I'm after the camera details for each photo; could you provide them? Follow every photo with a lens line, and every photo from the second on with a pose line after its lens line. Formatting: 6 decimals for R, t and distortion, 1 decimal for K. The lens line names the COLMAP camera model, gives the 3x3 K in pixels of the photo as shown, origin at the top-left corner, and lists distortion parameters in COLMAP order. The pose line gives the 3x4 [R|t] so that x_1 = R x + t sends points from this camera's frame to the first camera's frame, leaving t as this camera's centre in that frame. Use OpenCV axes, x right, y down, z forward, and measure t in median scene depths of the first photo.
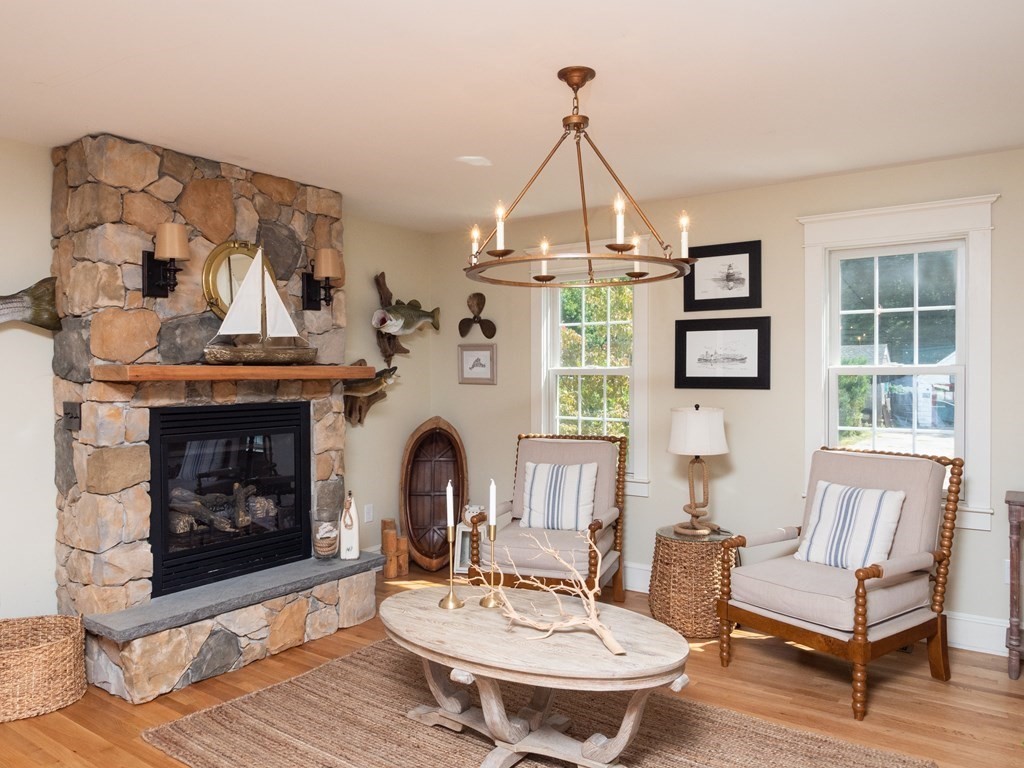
lens RADIAL K [[735.4, 0, 511.9], [0, 735.4, 378.9], [0, 0, 1]] dist [-0.022477, 0.006076]
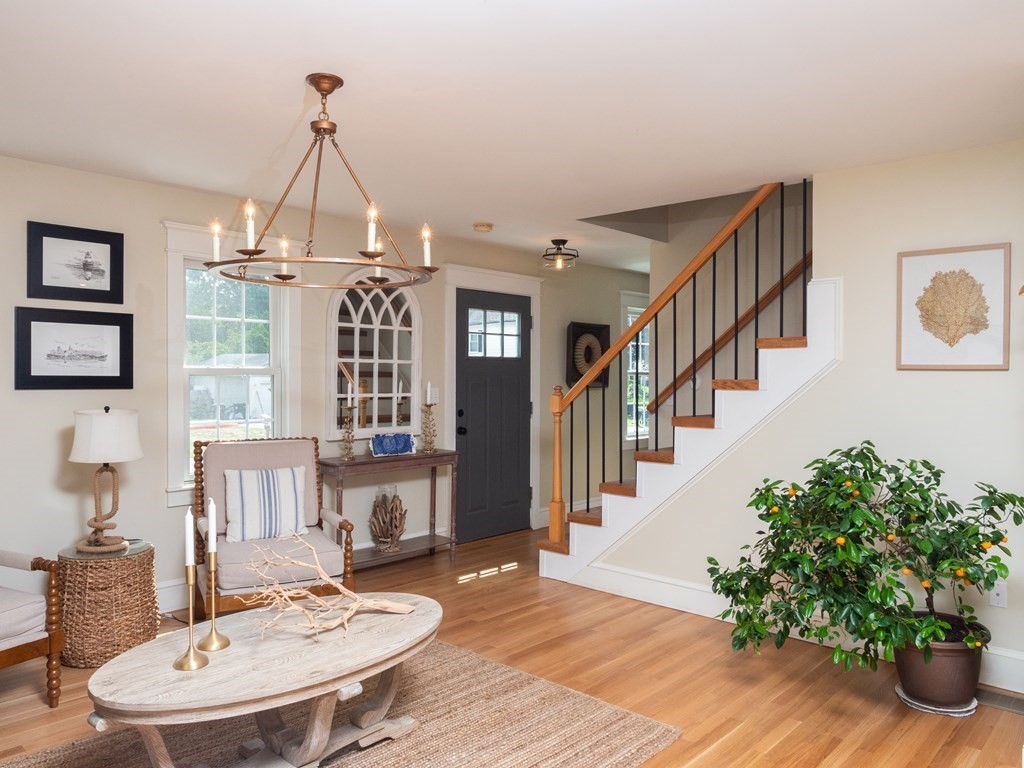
lens RADIAL K [[735.4, 0, 517.6], [0, 735.4, 382.4], [0, 0, 1]] dist [-0.022477, 0.006076]
pose [[0.133892, -0.009756, 0.990948, -0.536595], [-0.004341, 0.999936, 0.010431, -0.006265], [-0.990986, -0.005698, 0.133841, 0.353383]]
